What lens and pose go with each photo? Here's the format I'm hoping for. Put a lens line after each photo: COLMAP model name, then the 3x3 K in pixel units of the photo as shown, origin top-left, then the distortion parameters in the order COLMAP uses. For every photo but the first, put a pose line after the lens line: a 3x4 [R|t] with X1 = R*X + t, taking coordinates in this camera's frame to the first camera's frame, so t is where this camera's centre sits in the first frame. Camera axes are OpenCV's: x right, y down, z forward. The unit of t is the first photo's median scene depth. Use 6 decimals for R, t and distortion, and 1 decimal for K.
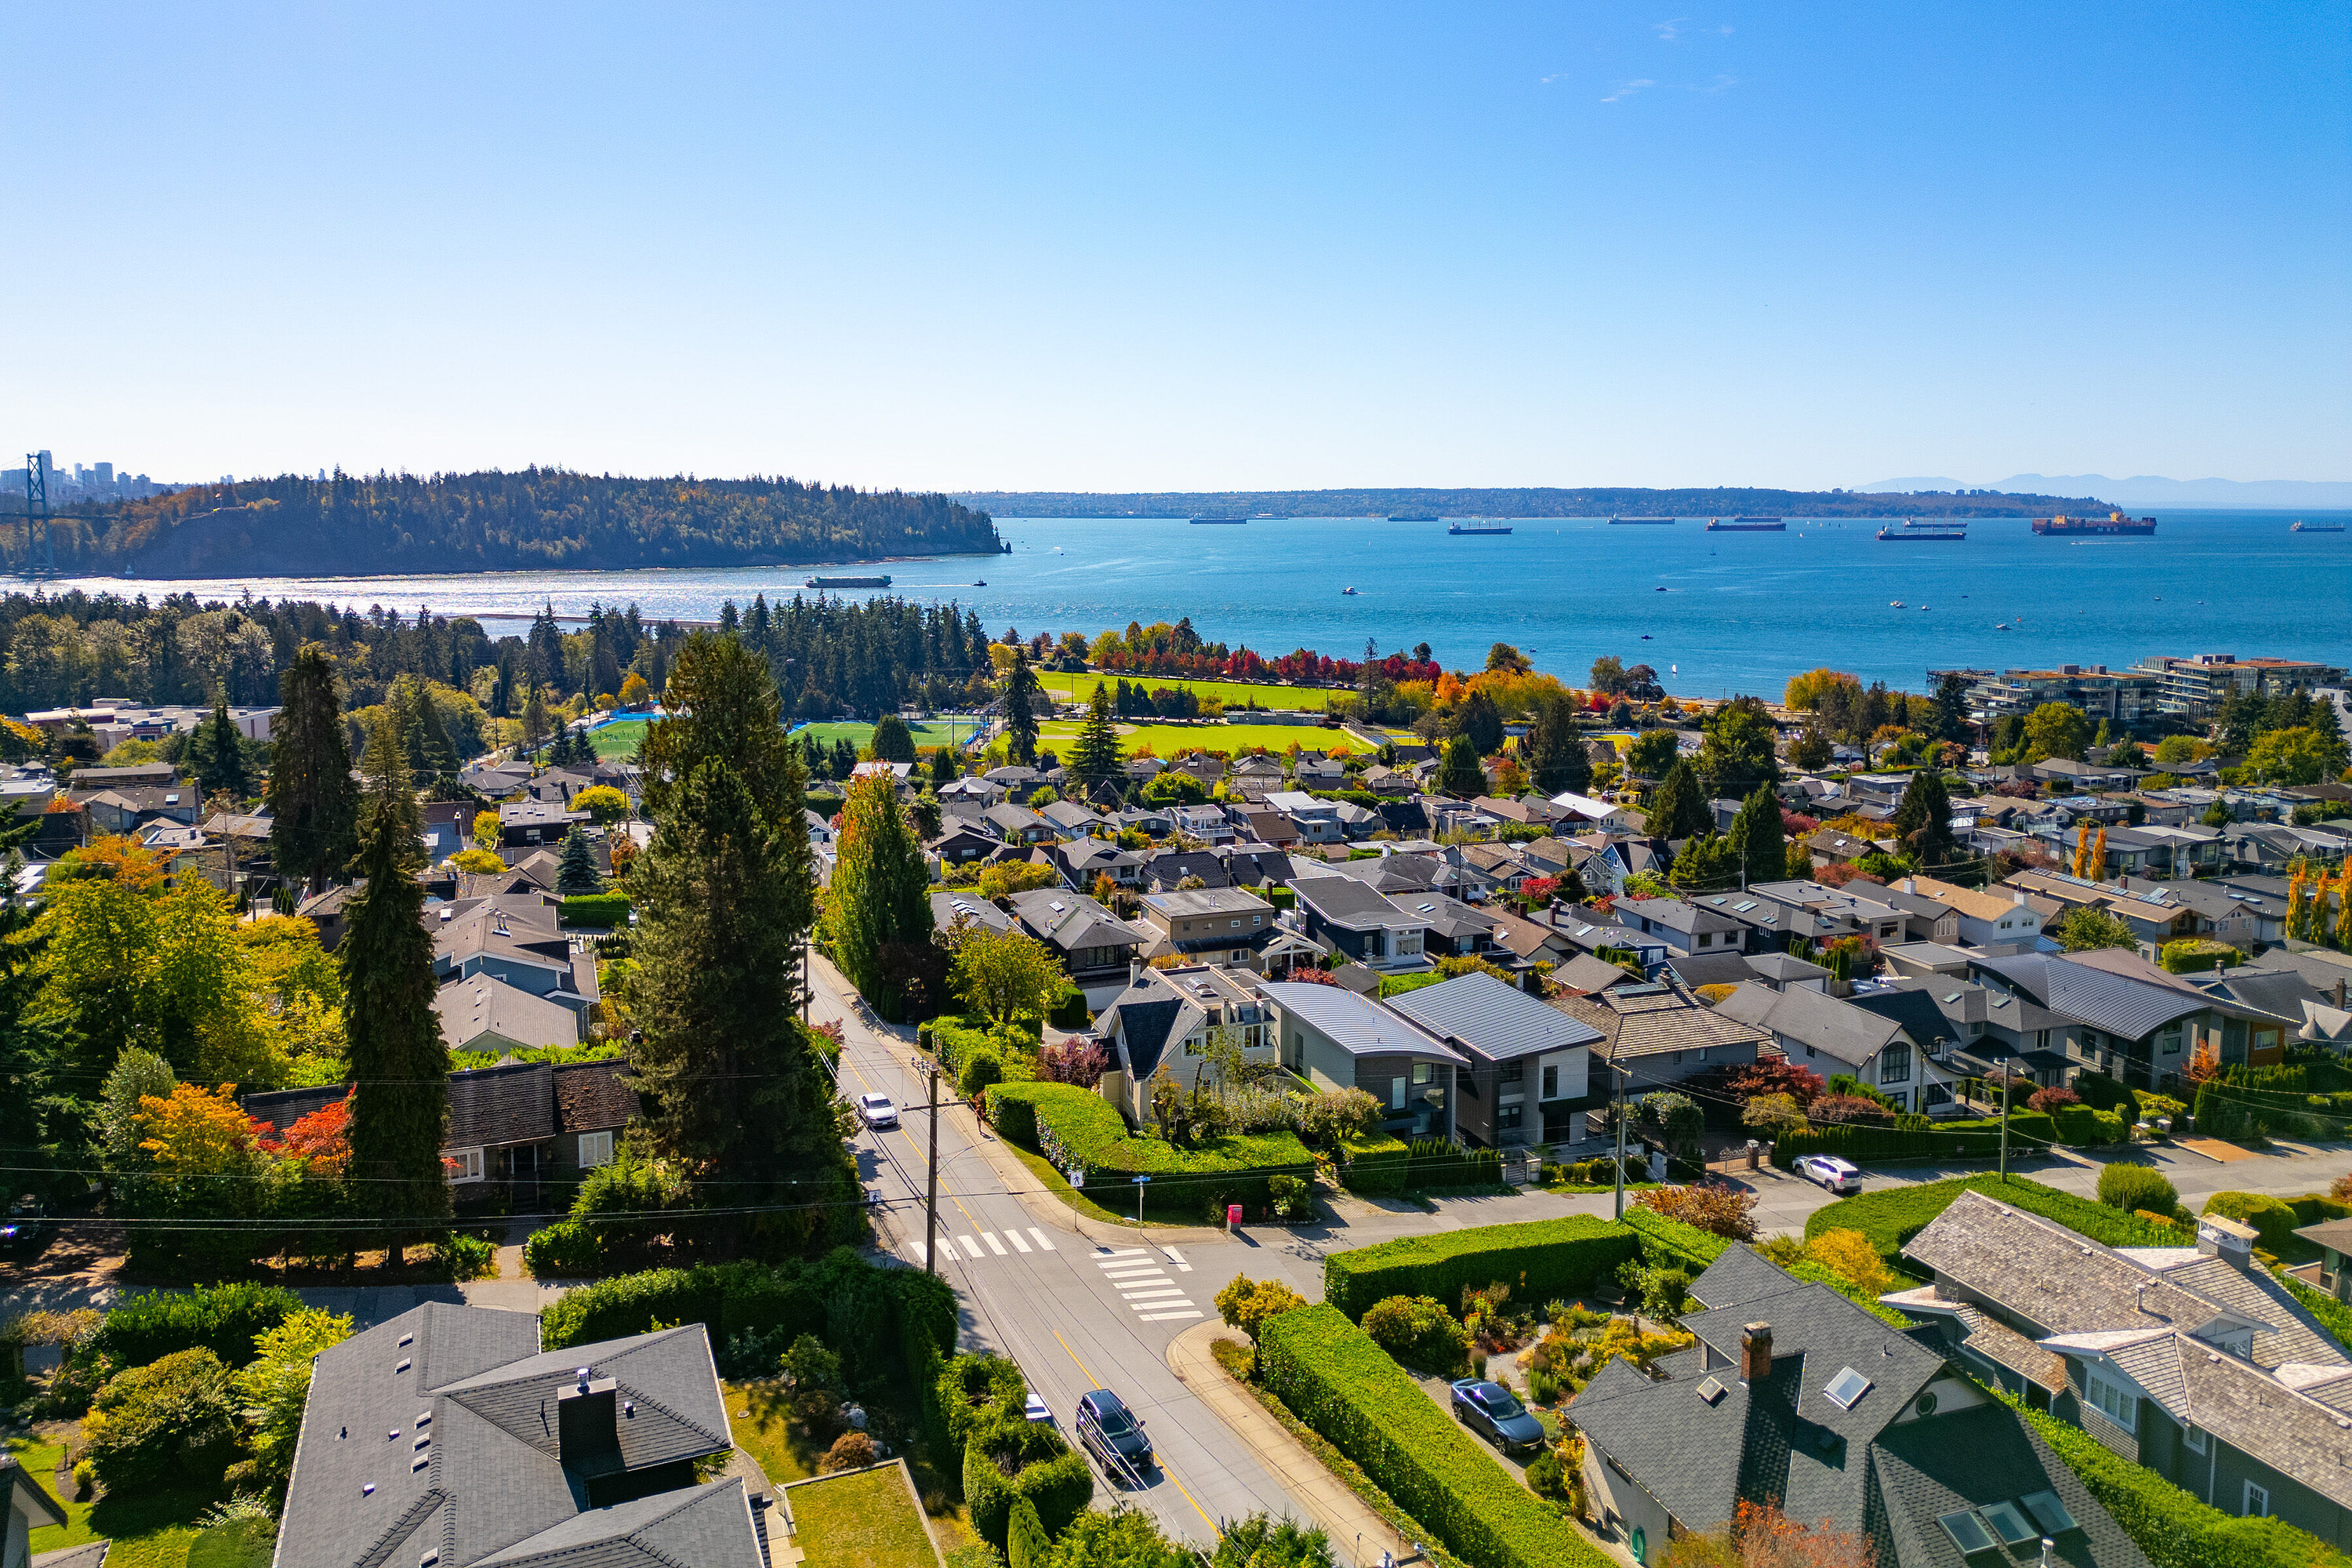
lens RADIAL K [[1645.1, 0, 1177.3], [0, 1645.1, 704.1], [0, 0, 1]] dist [0.095923, -0.100407]
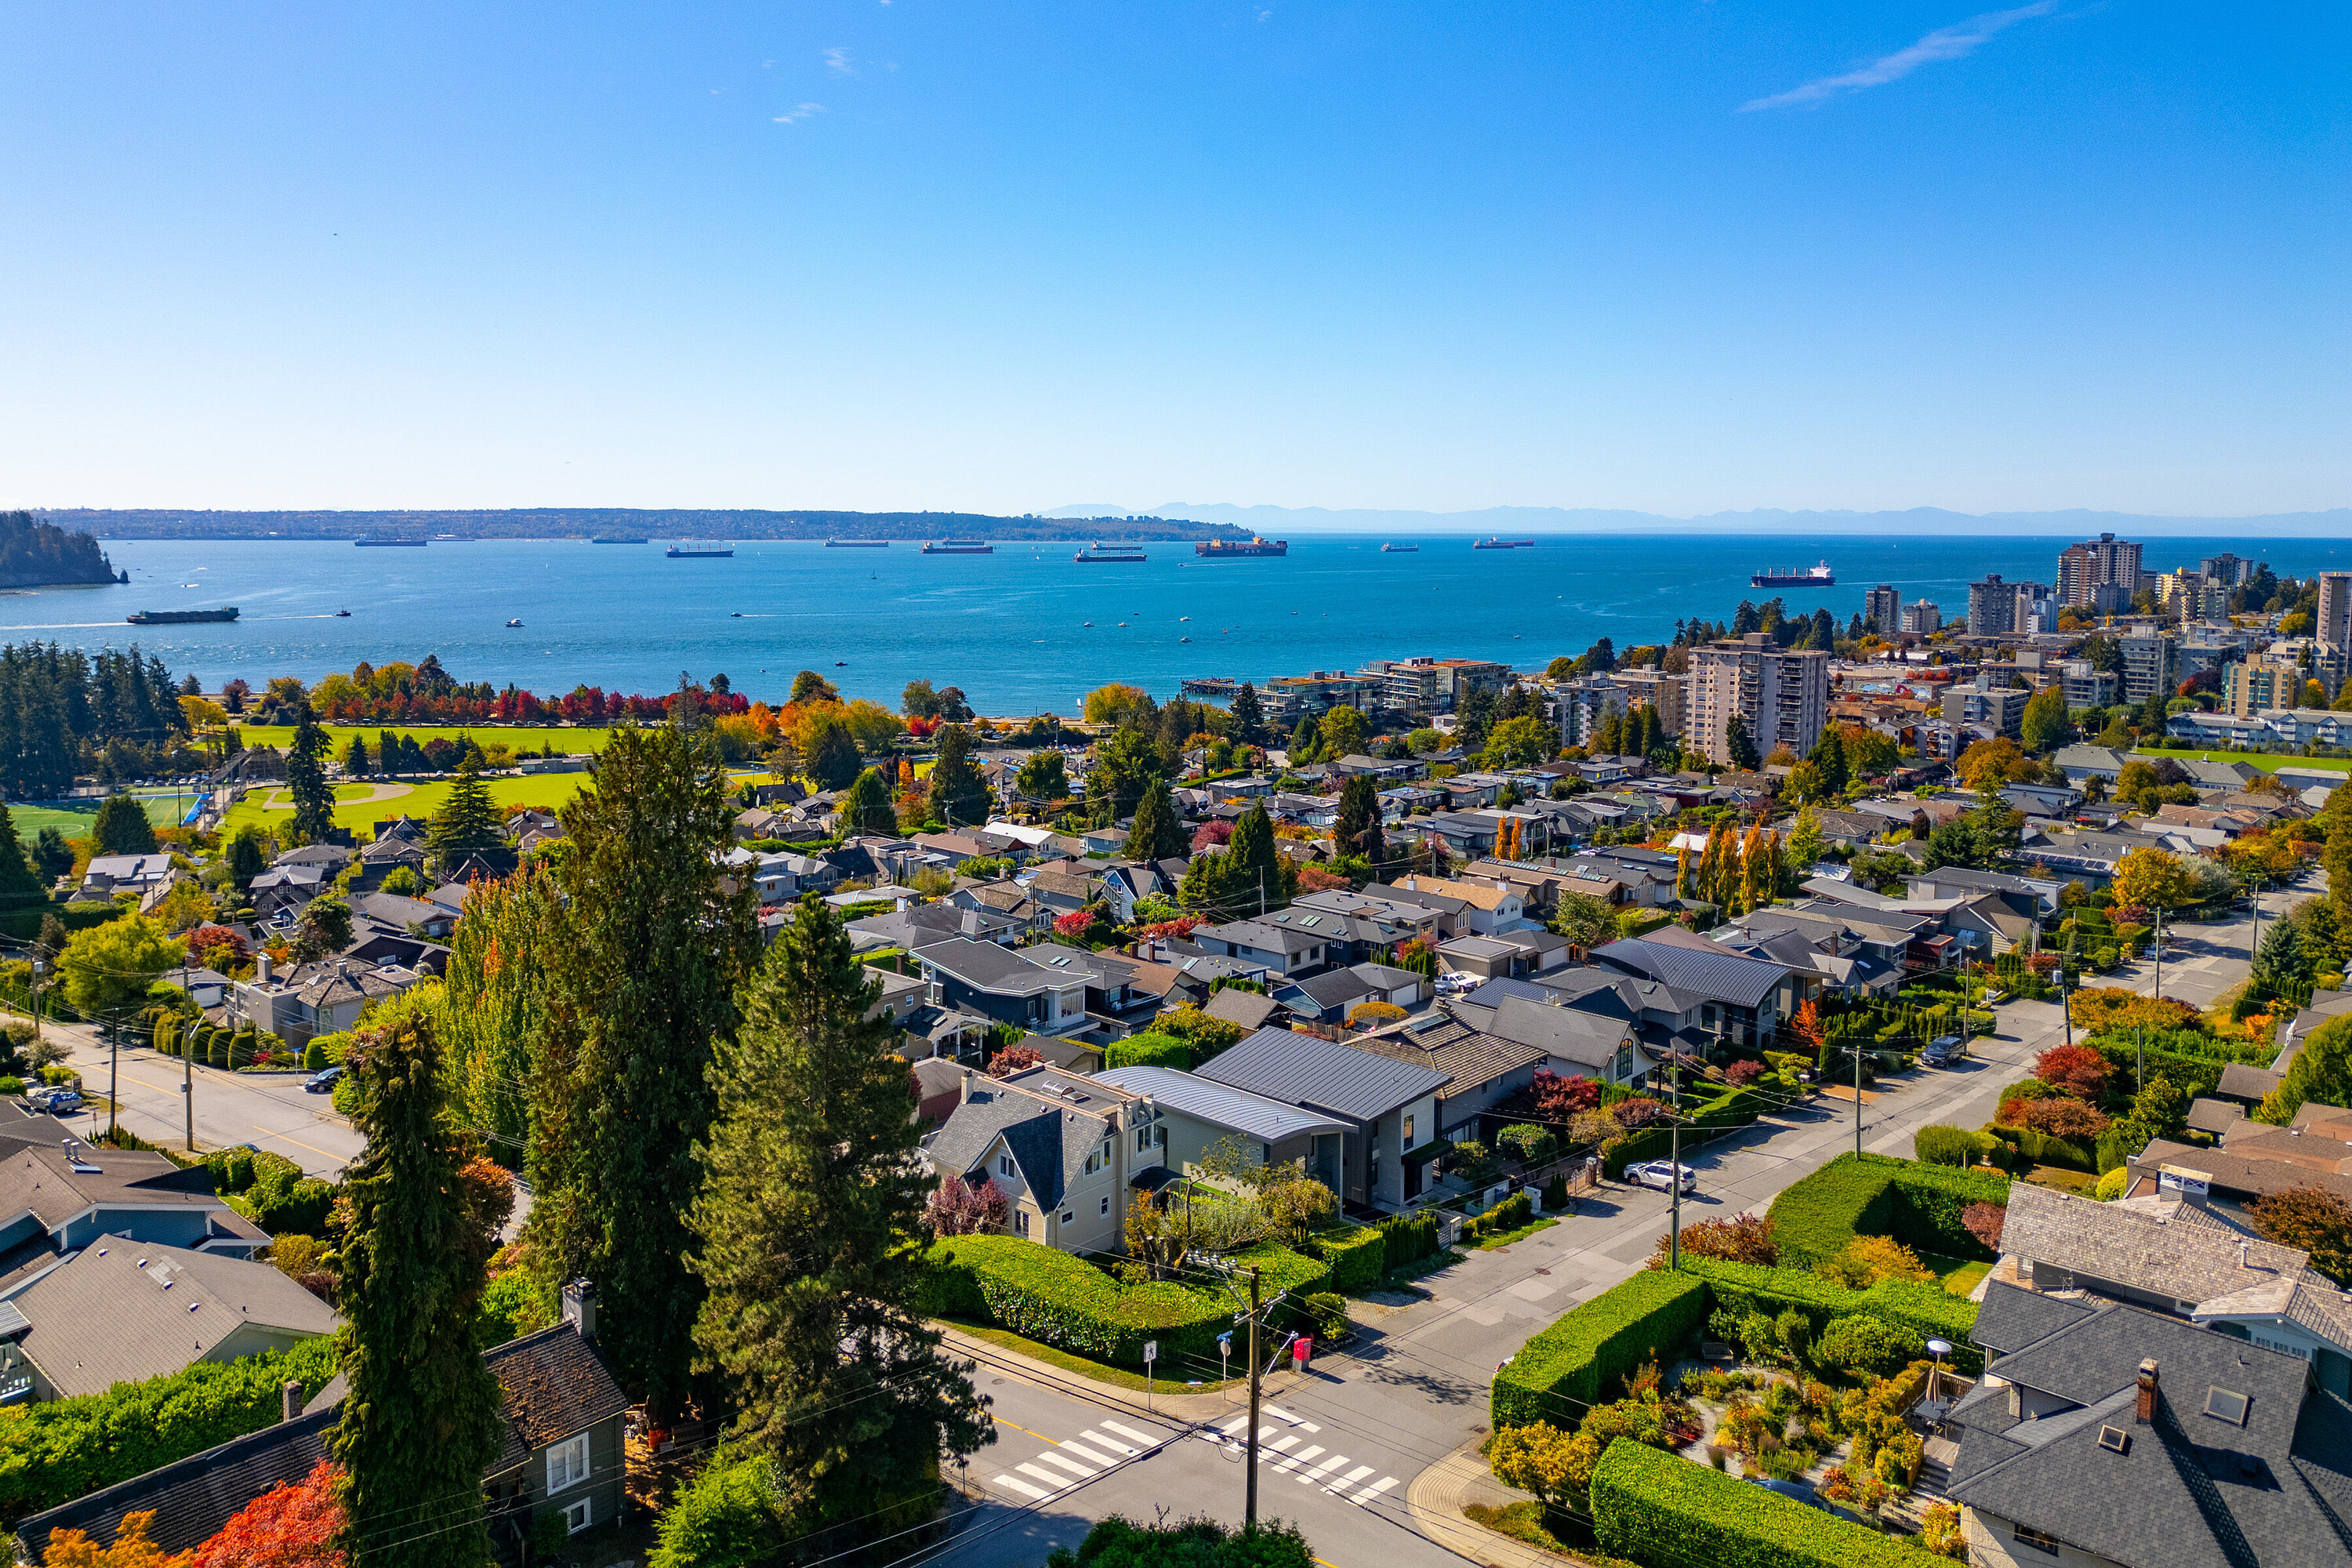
lens RADIAL K [[1658.7, 0, 1175.7], [0, 1658.7, 707.1], [0, 0, 1]] dist [0.082217, -0.080186]
pose [[0.891870, -0.050114, 0.449507, -0.084965], [0.055578, 0.998454, 0.001042, -0.007791], [-0.448864, 0.024053, 0.893276, 0.048014]]
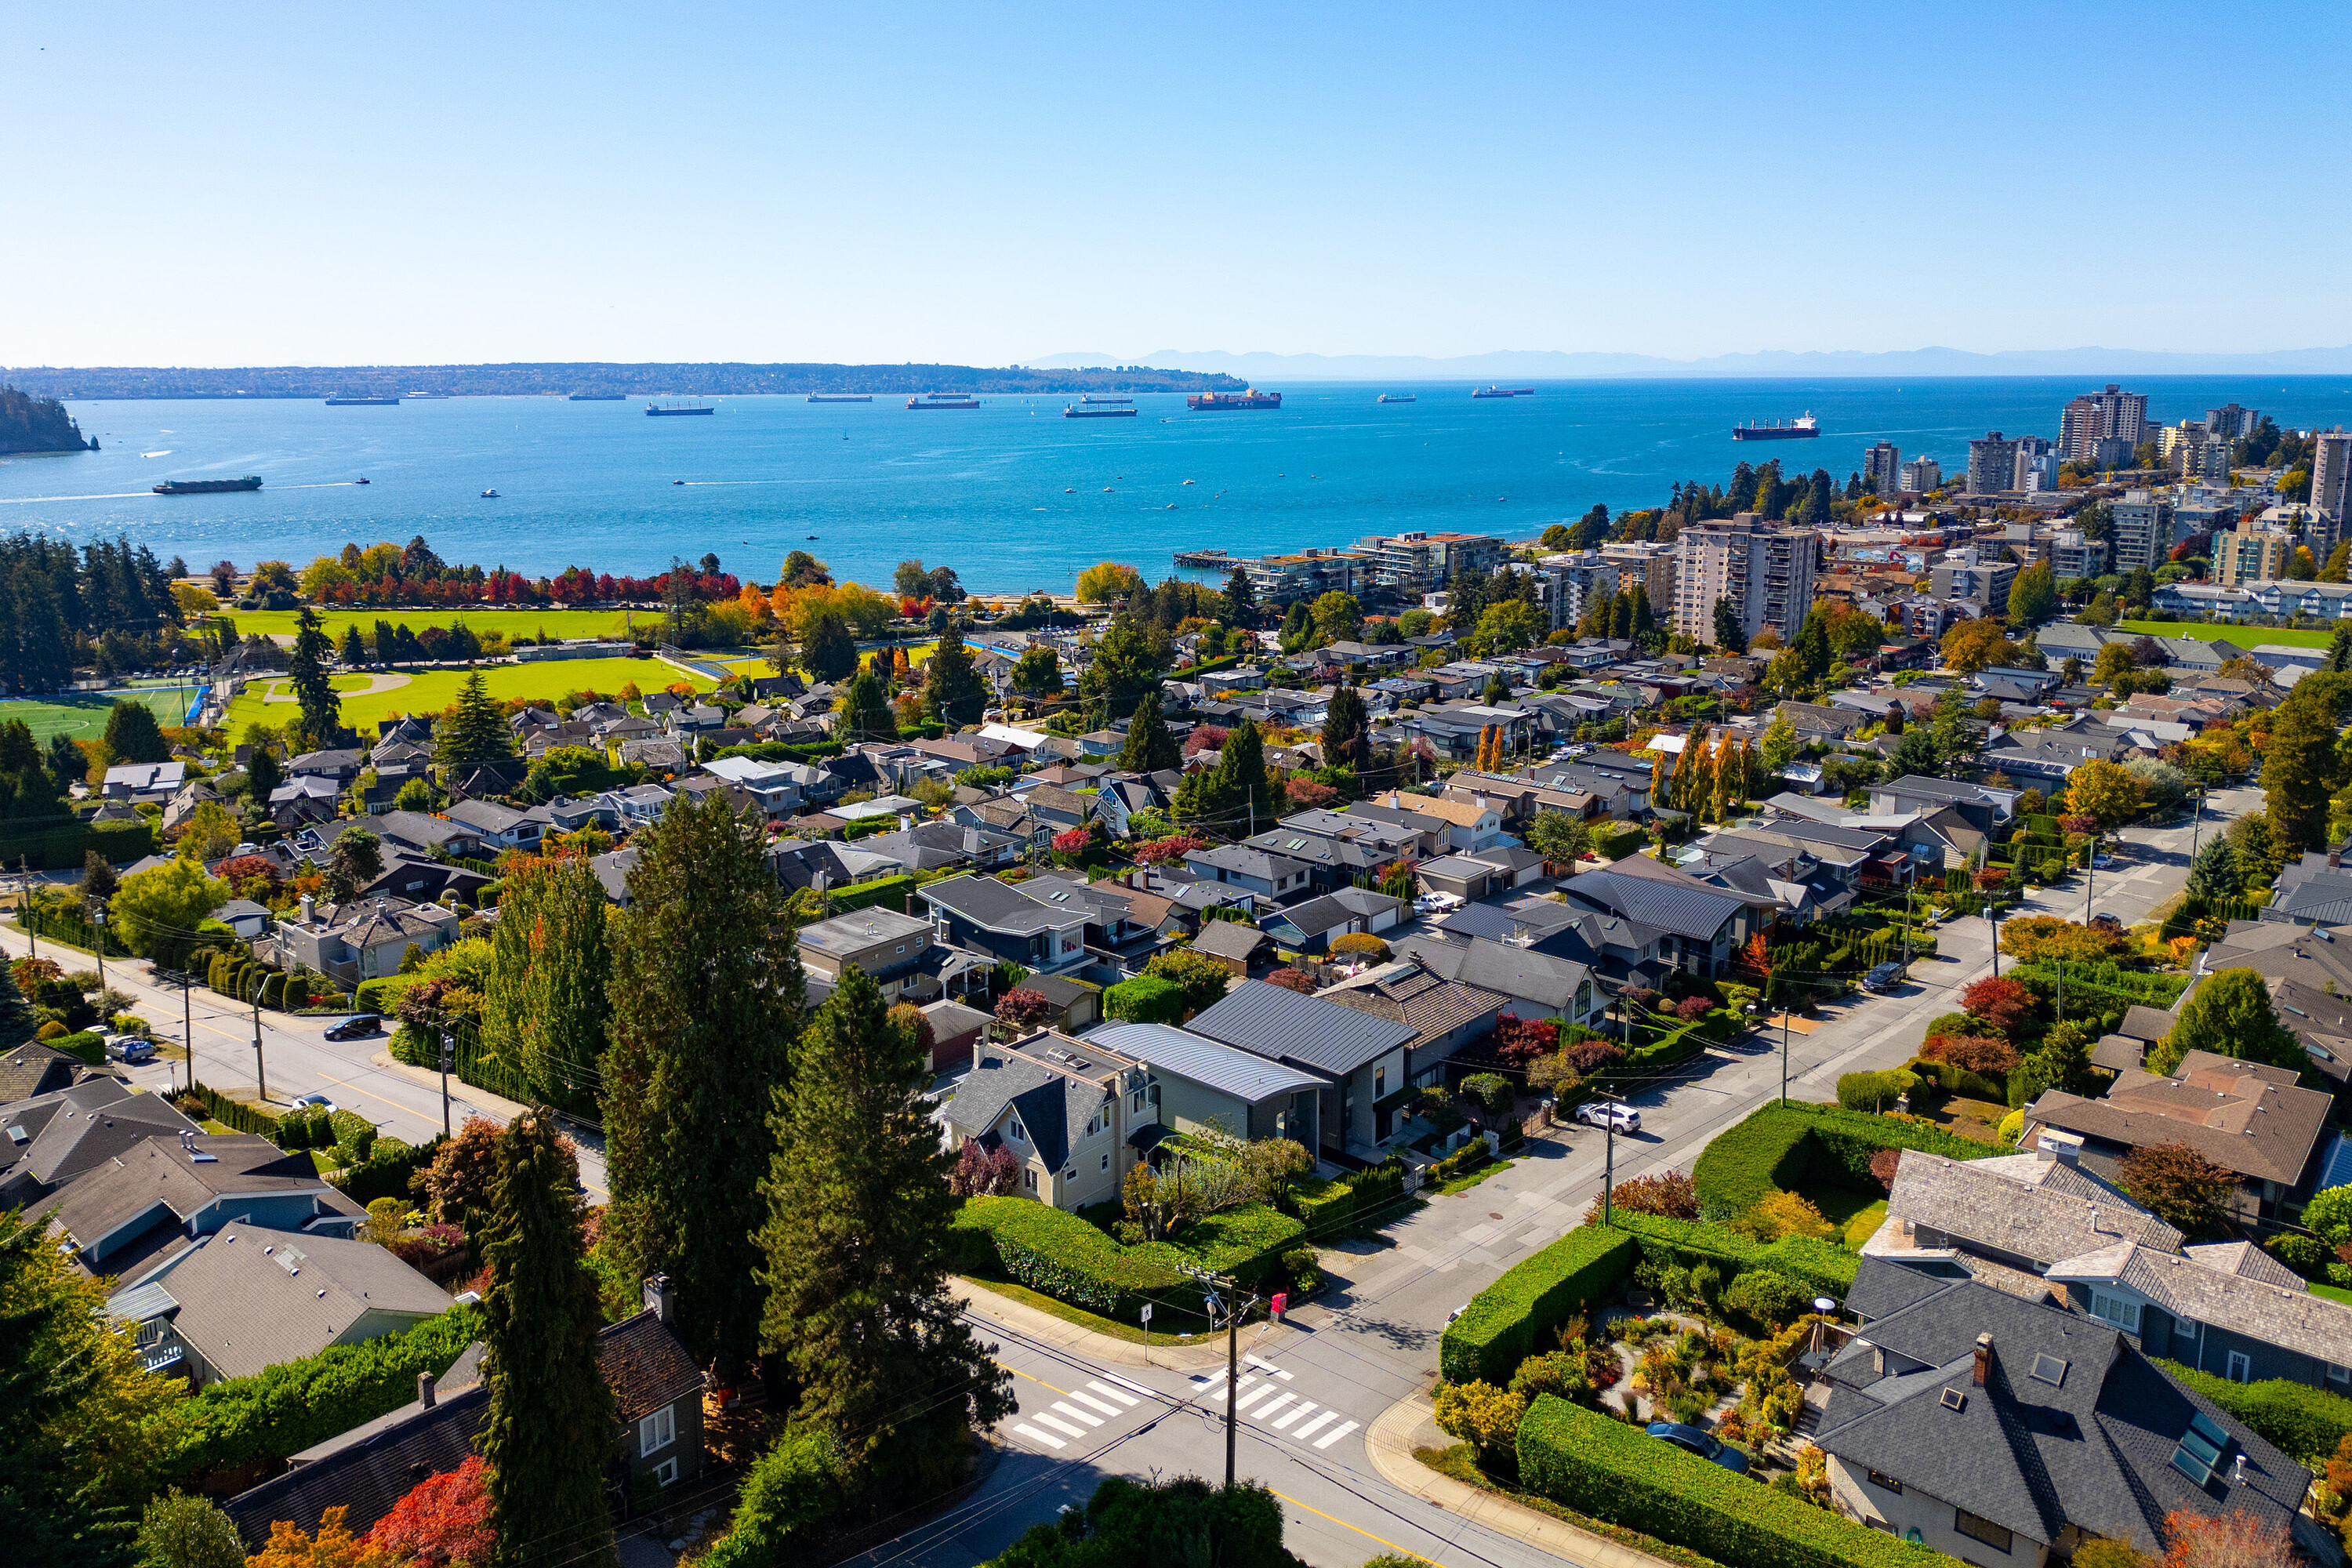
lens RADIAL K [[1677.8, 0, 1177.1], [0, 1677.8, 708.9], [0, 0, 1]] dist [0.084614, -0.084693]
pose [[0.889136, -0.097853, 0.447059, -0.092915], [0.064500, 0.993917, 0.089268, -0.030809], [-0.453074, -0.050536, 0.890039, 0.027410]]
